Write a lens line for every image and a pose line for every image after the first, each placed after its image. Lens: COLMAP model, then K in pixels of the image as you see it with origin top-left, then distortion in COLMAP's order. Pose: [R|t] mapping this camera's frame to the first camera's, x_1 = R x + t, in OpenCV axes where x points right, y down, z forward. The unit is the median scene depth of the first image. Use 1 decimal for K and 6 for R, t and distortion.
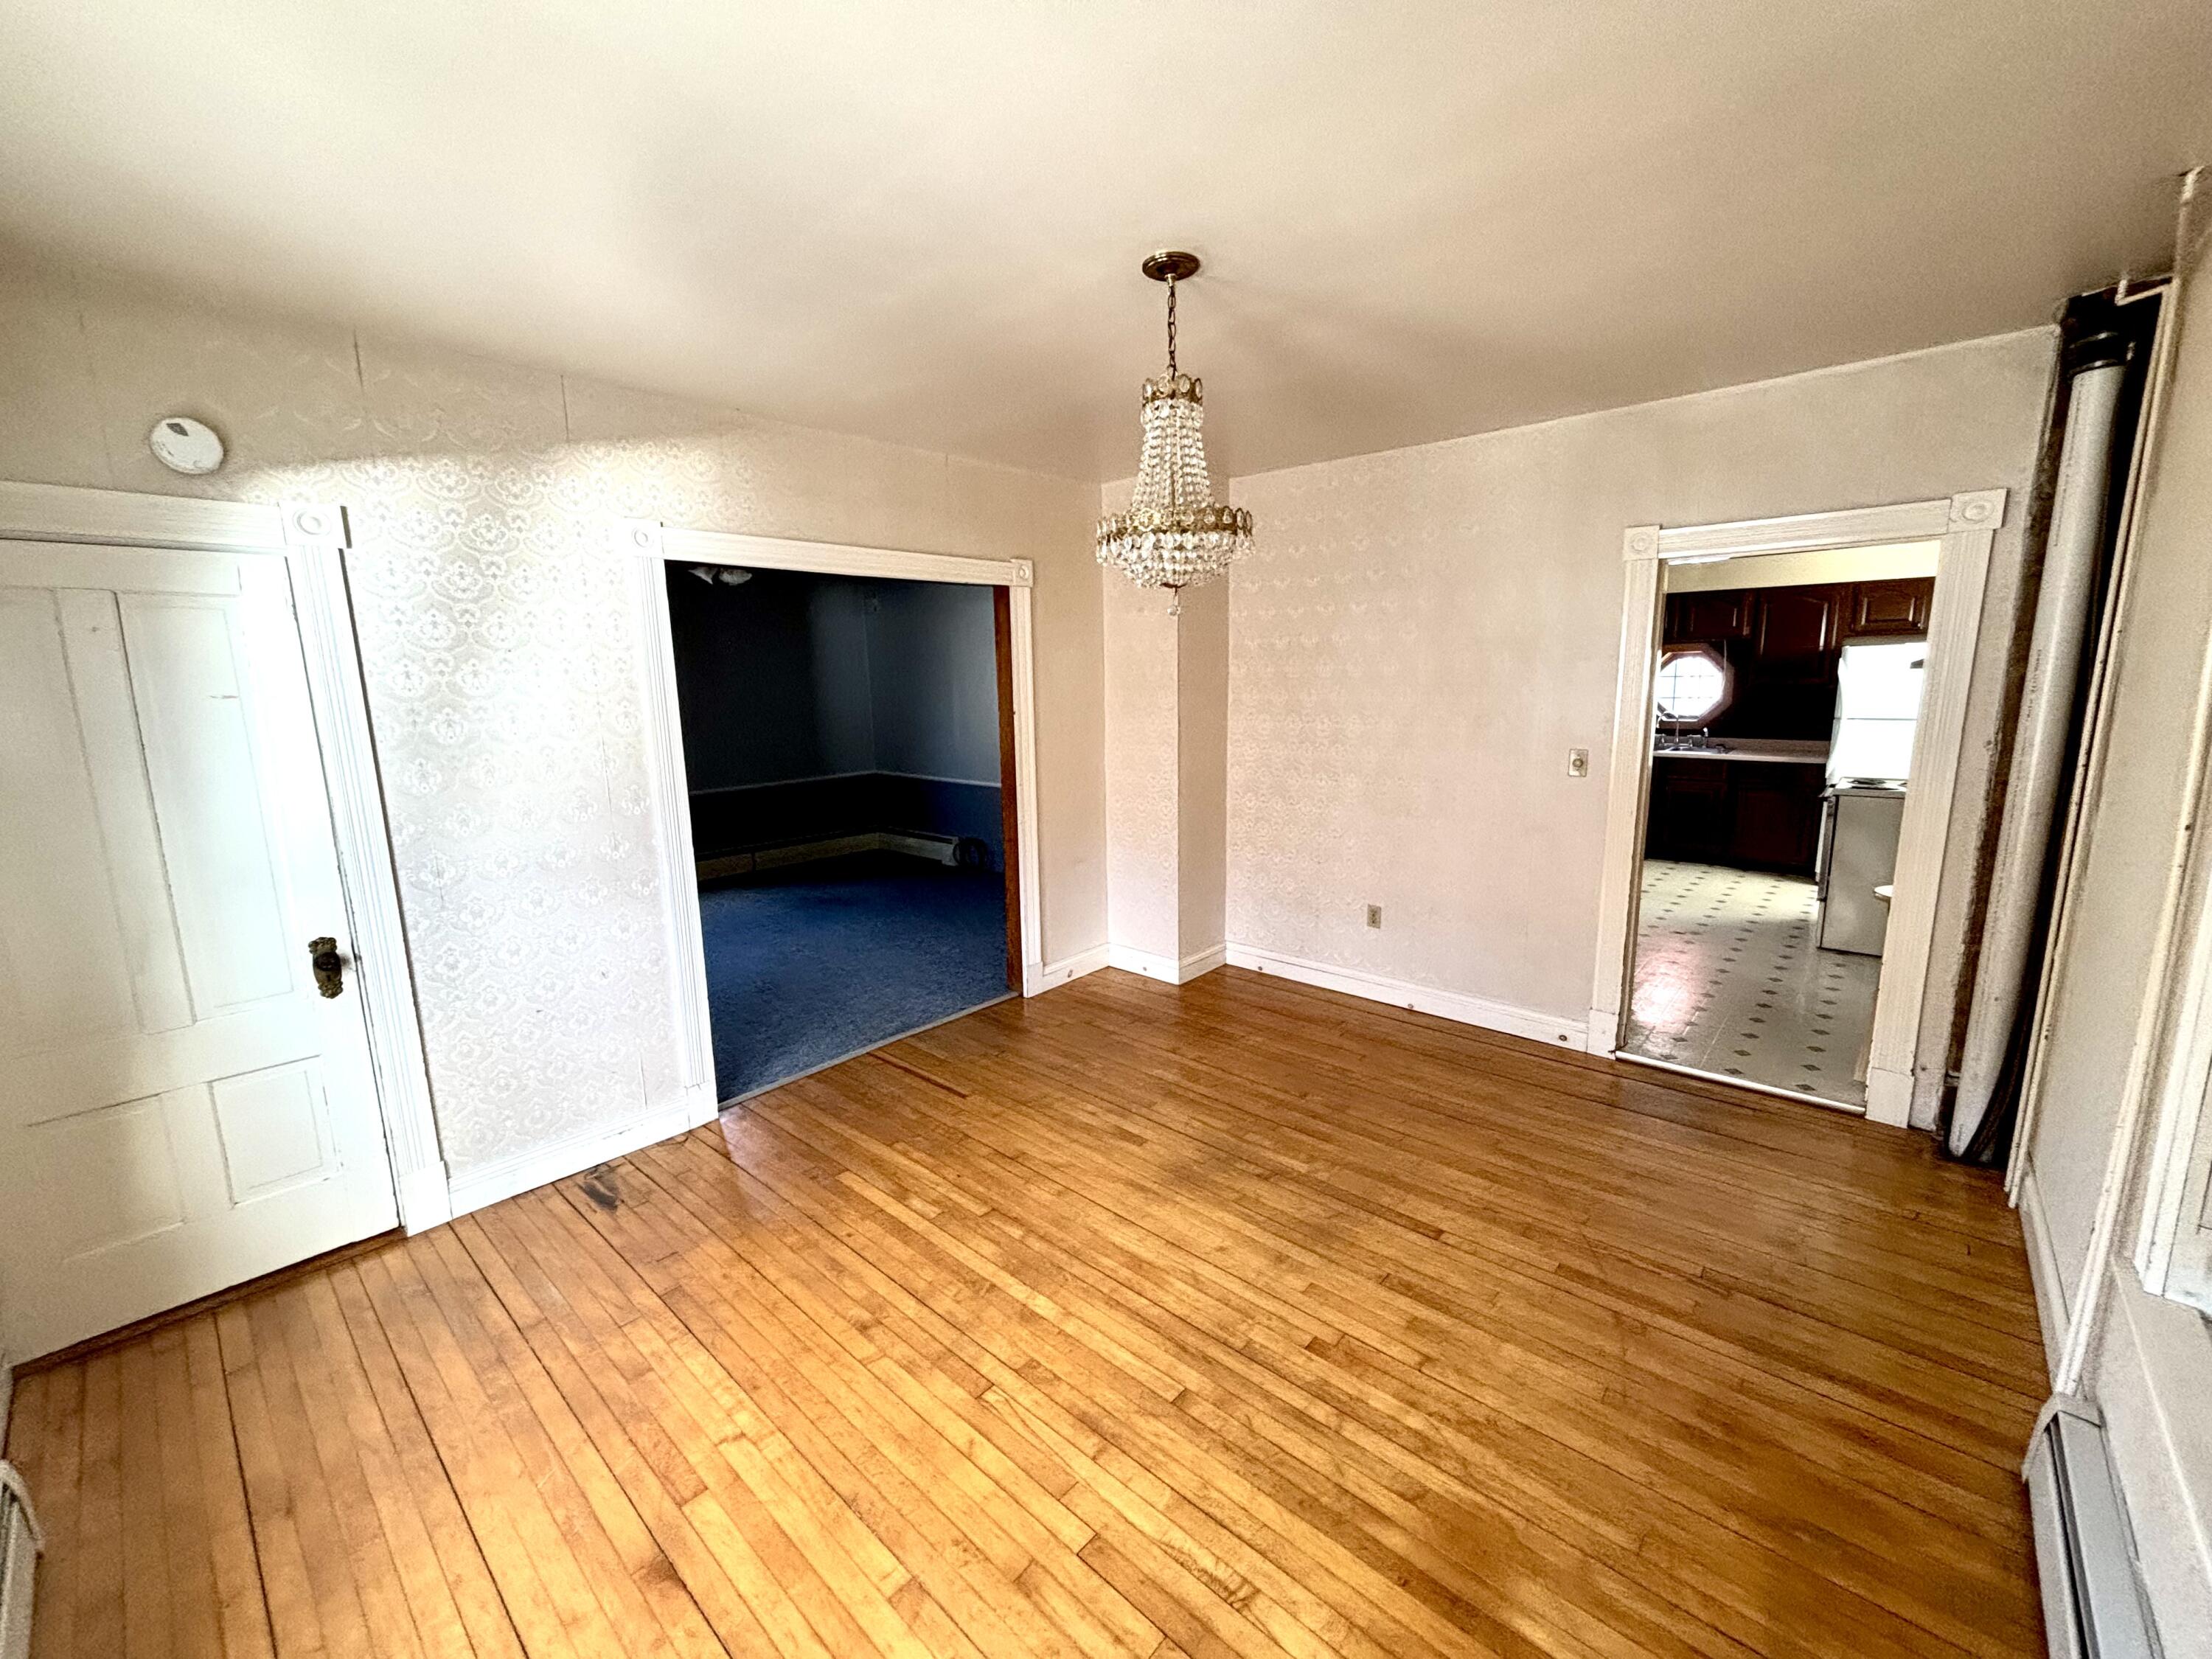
lens RADIAL K [[883.5, 0, 1104.1], [0, 883.5, 839.9], [0, 0, 1]] dist [0.001426, 0.000131]
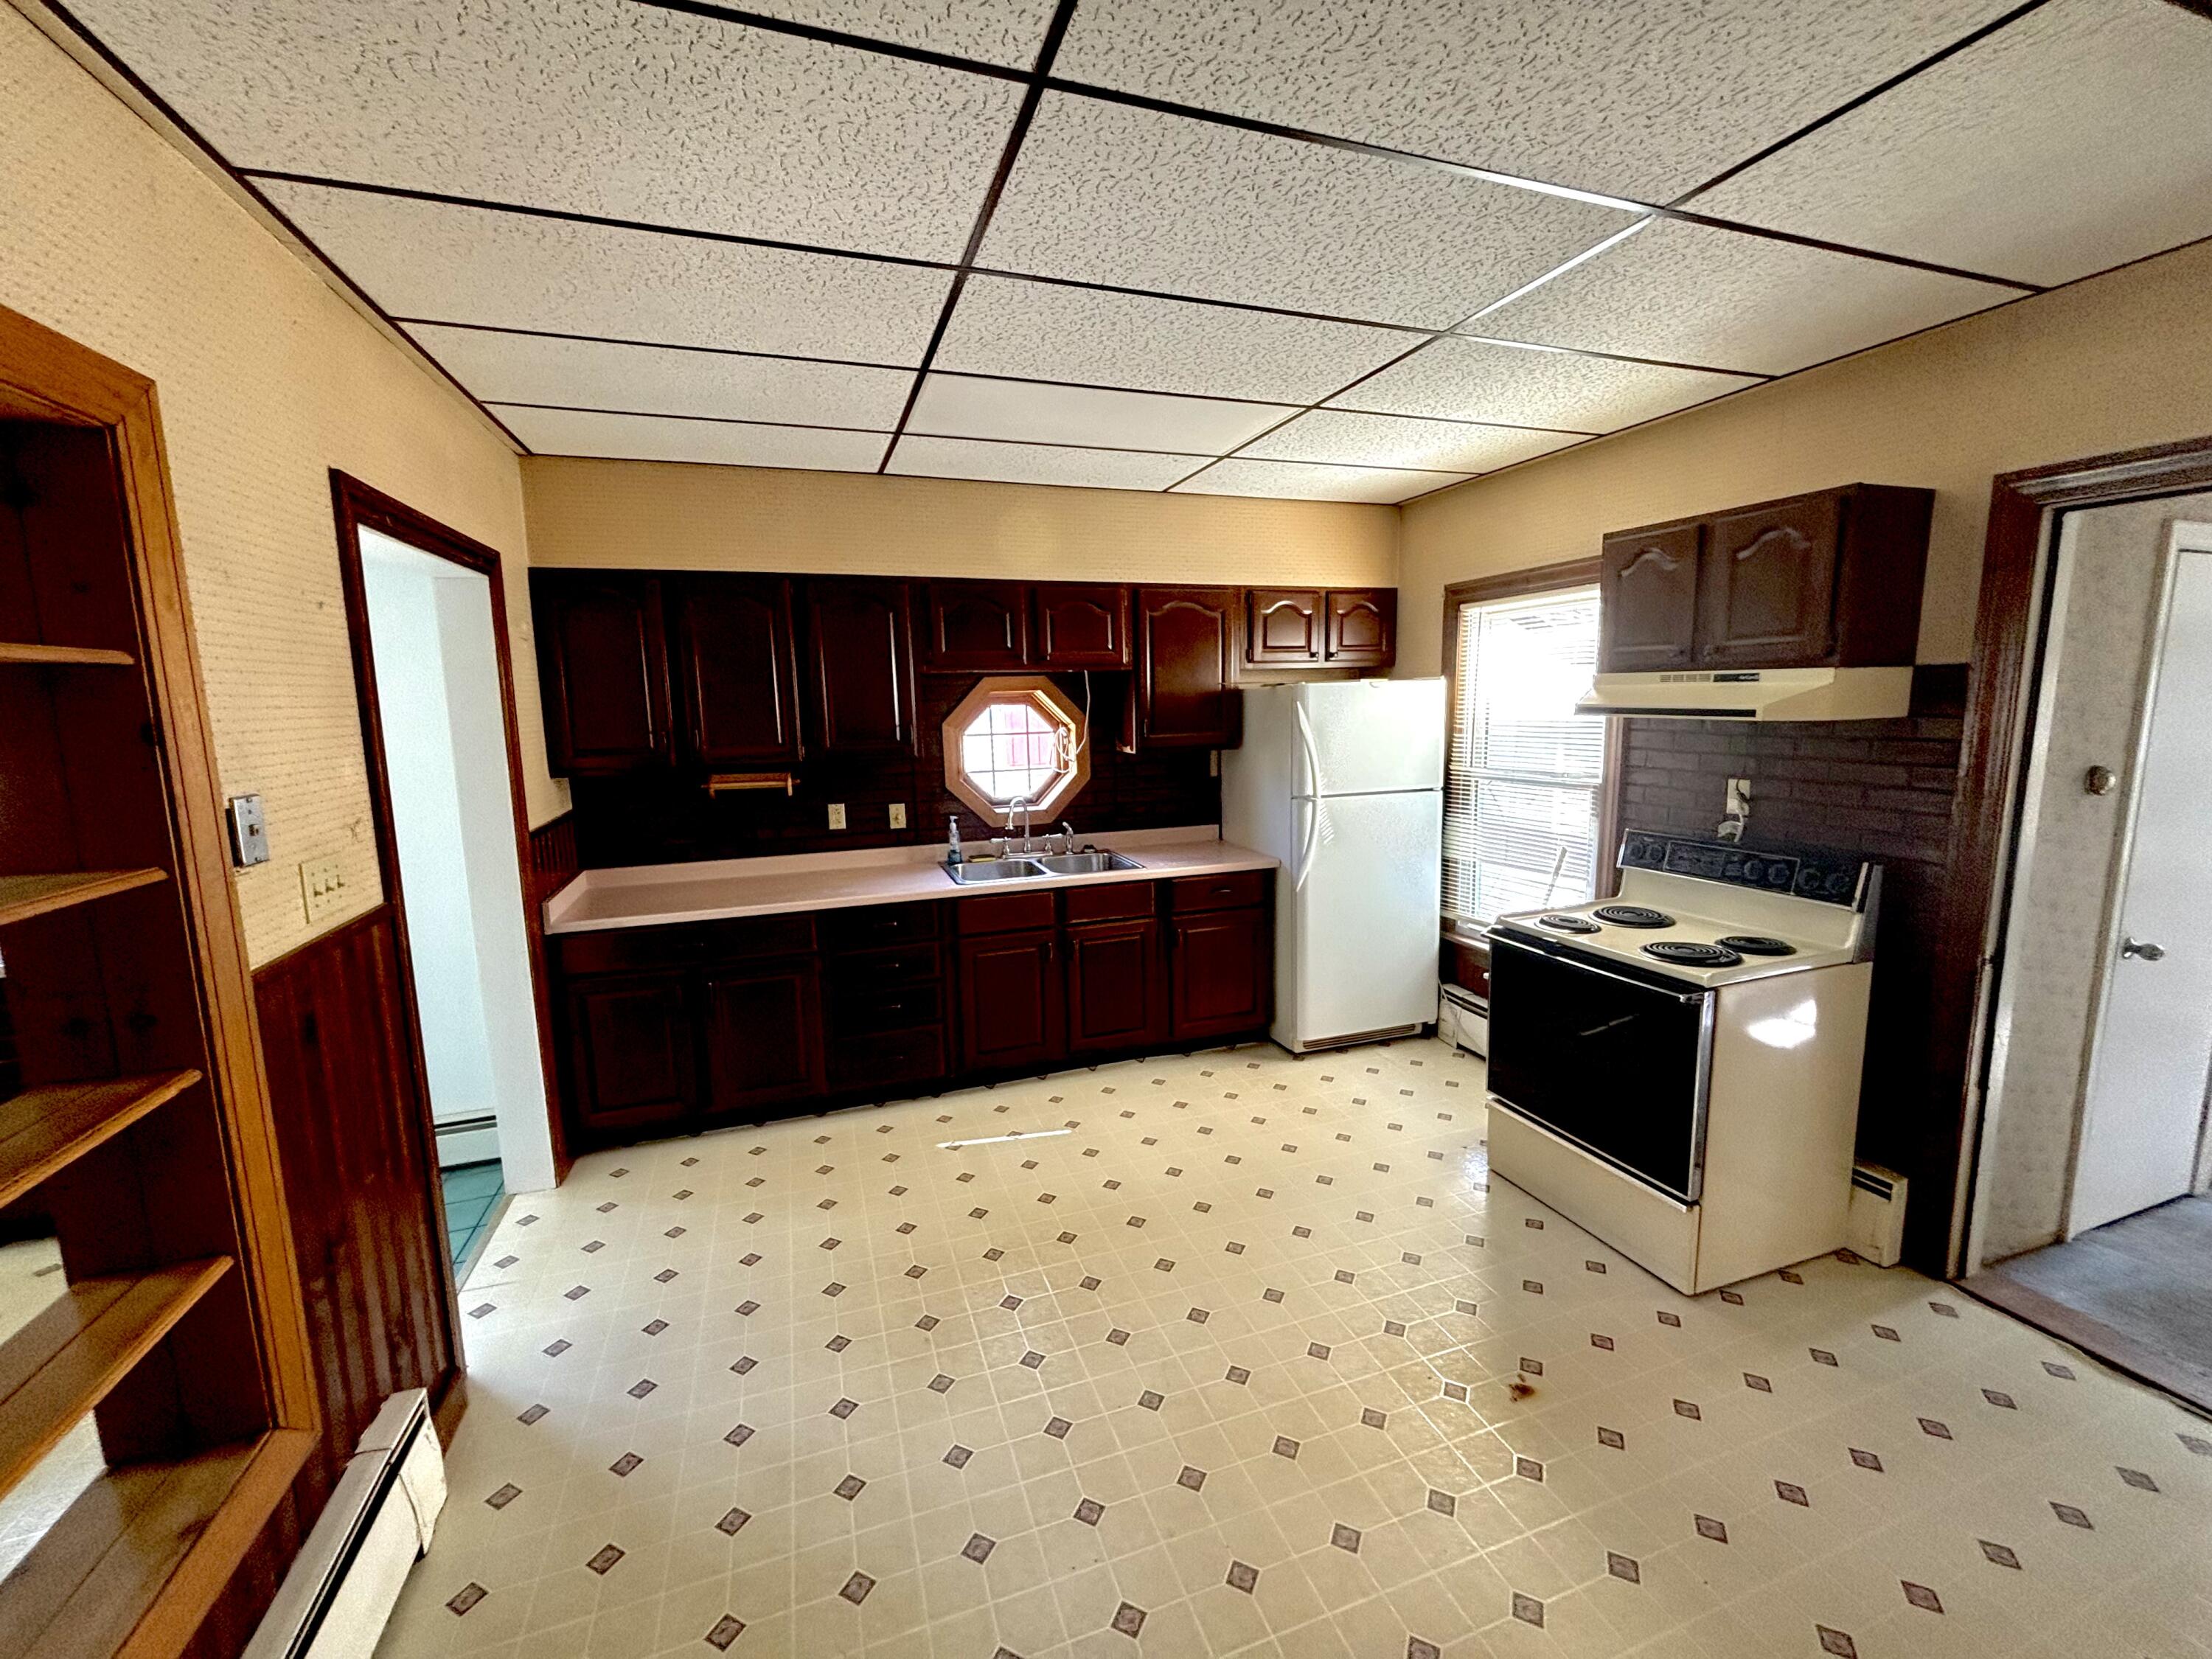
lens RADIAL K [[912.1, 0, 1106.0], [0, 912.1, 829.5], [0, 0, 1]] dist [0.001868, -0.000277]
pose [[0.476811, -0.117353, 0.871137, 0.448104], [0.172631, 0.984249, 0.038102, -0.351064], [-0.861887, 0.132217, 0.489560, 1.743978]]
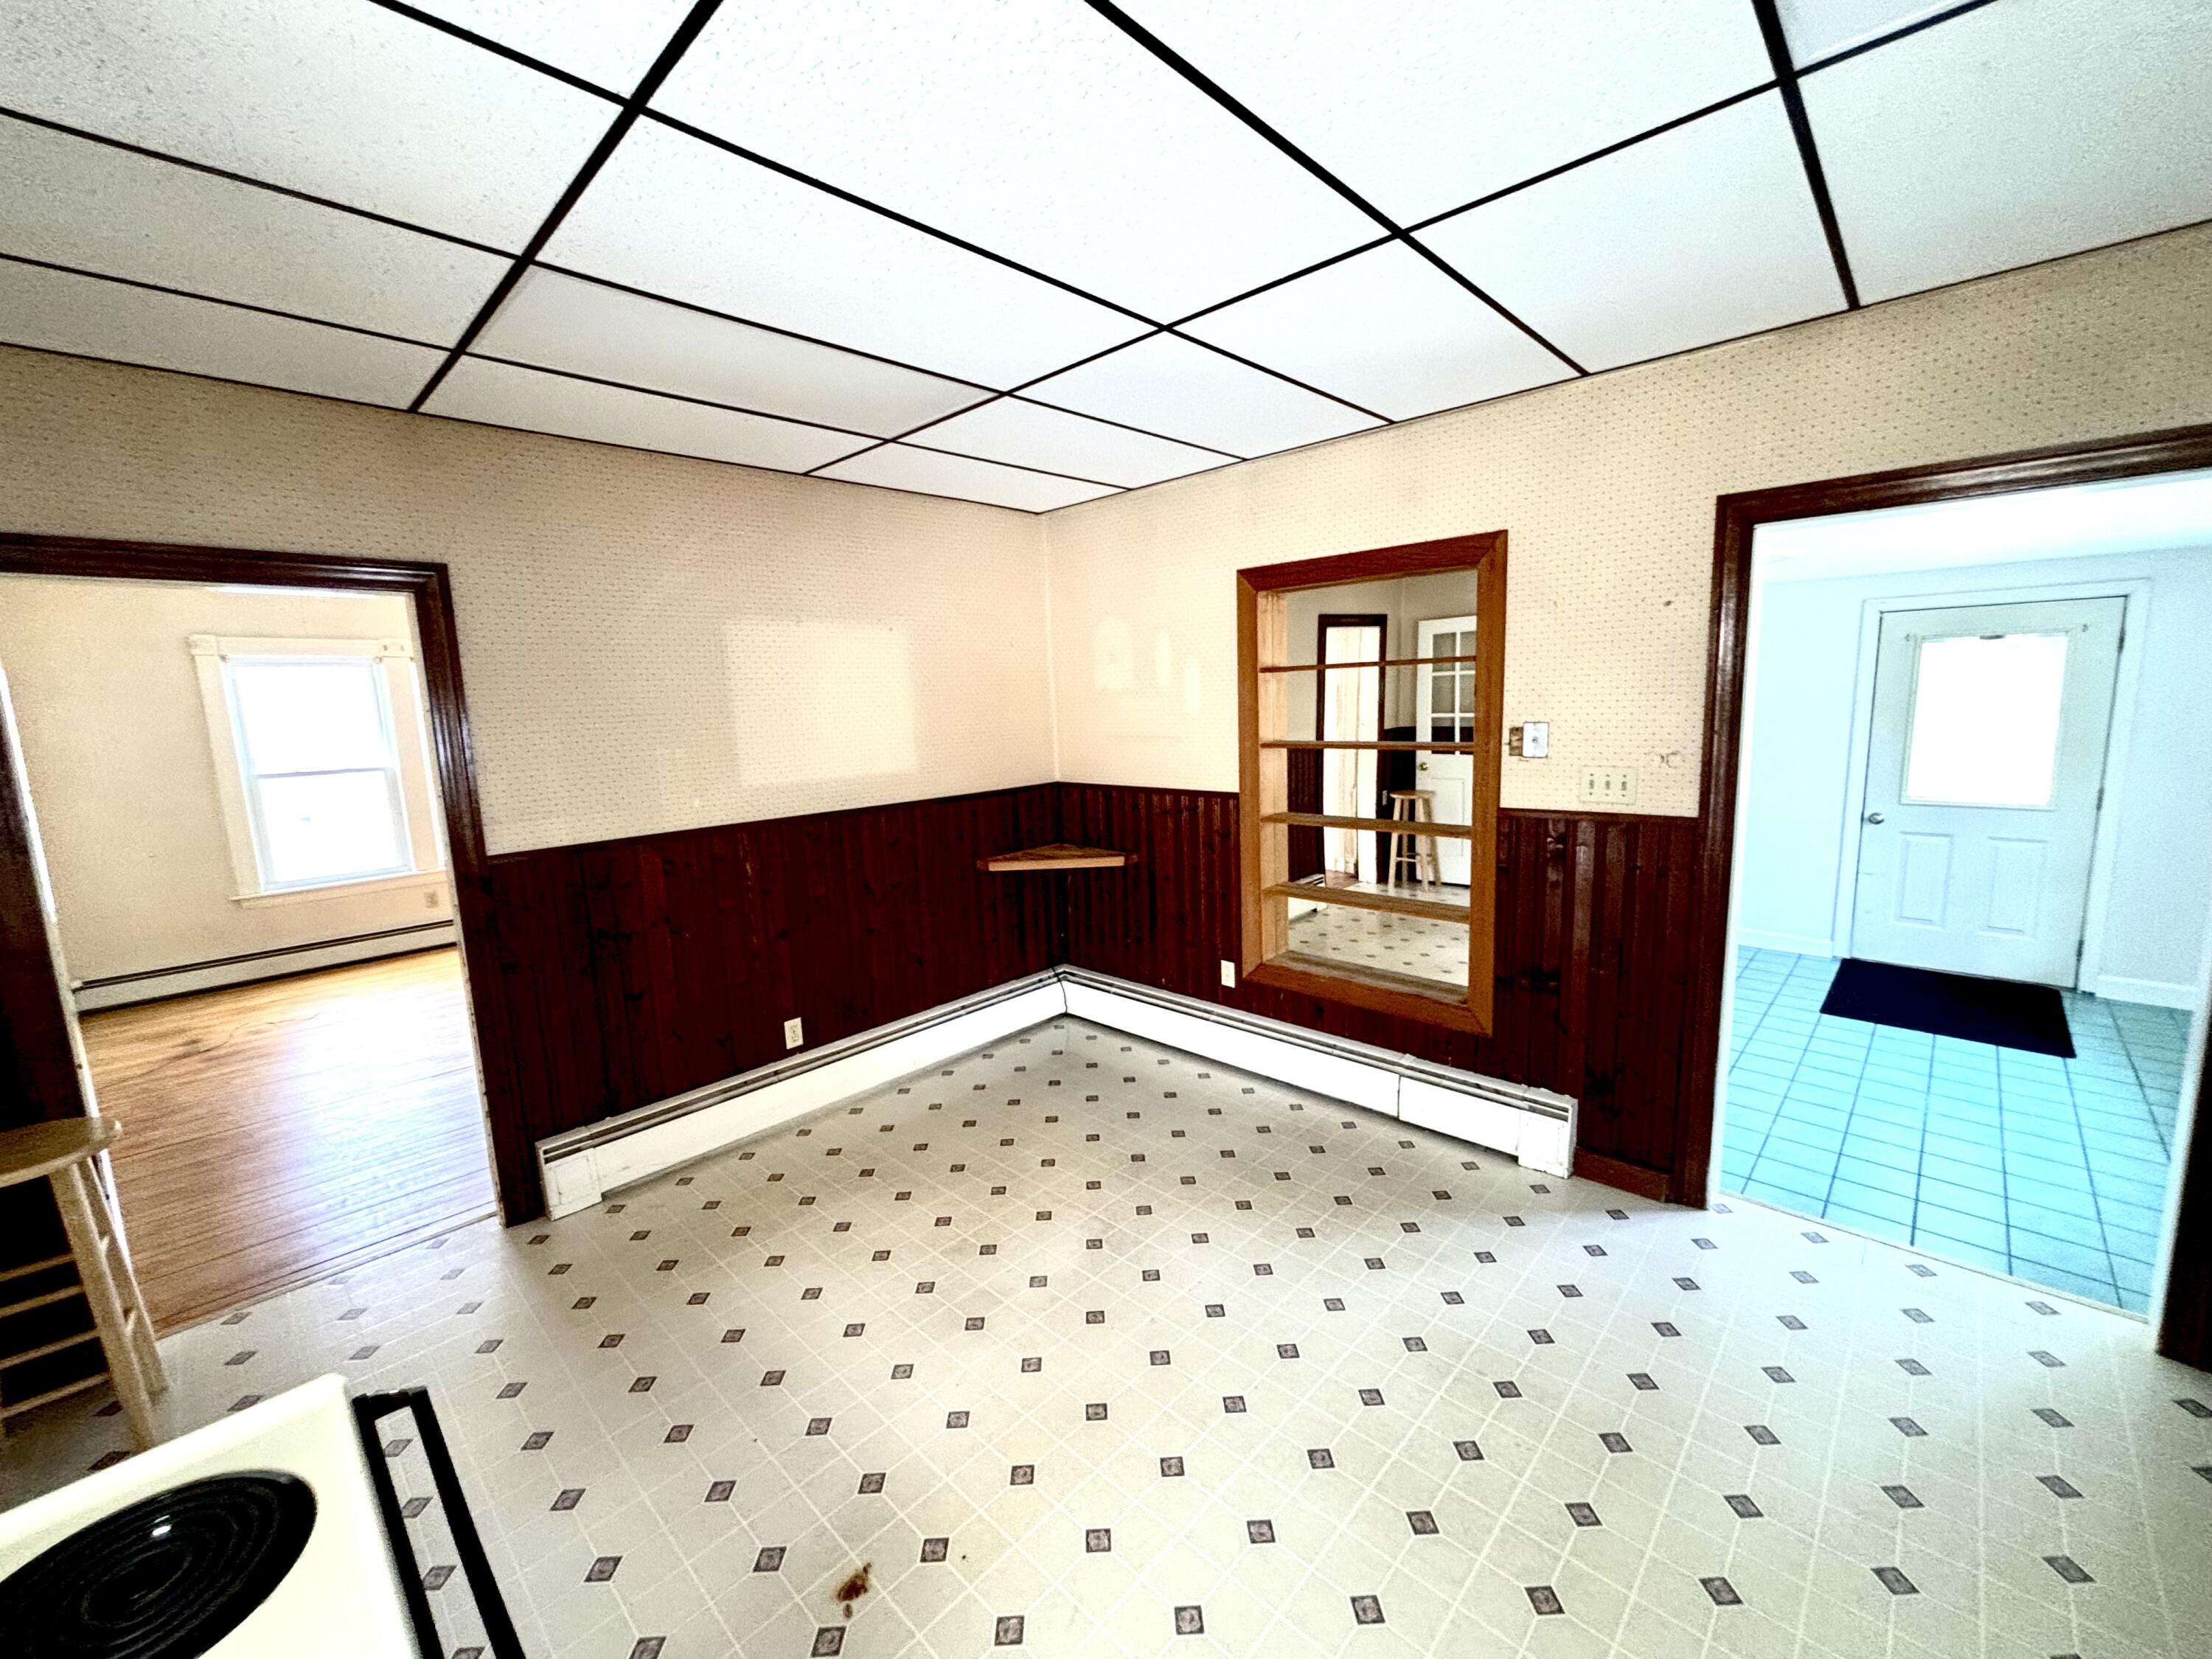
lens RADIAL K [[894.5, 0, 1106.4], [0, 894.5, 825.0], [0, 0, 1]] dist [0.002654, 0.000178]
pose [[-0.025655, 0.172262, -0.984717, 1.720157], [-0.152927, 0.972771, 0.174156, -0.425611], [0.987904, 0.155058, 0.001387, 1.966137]]
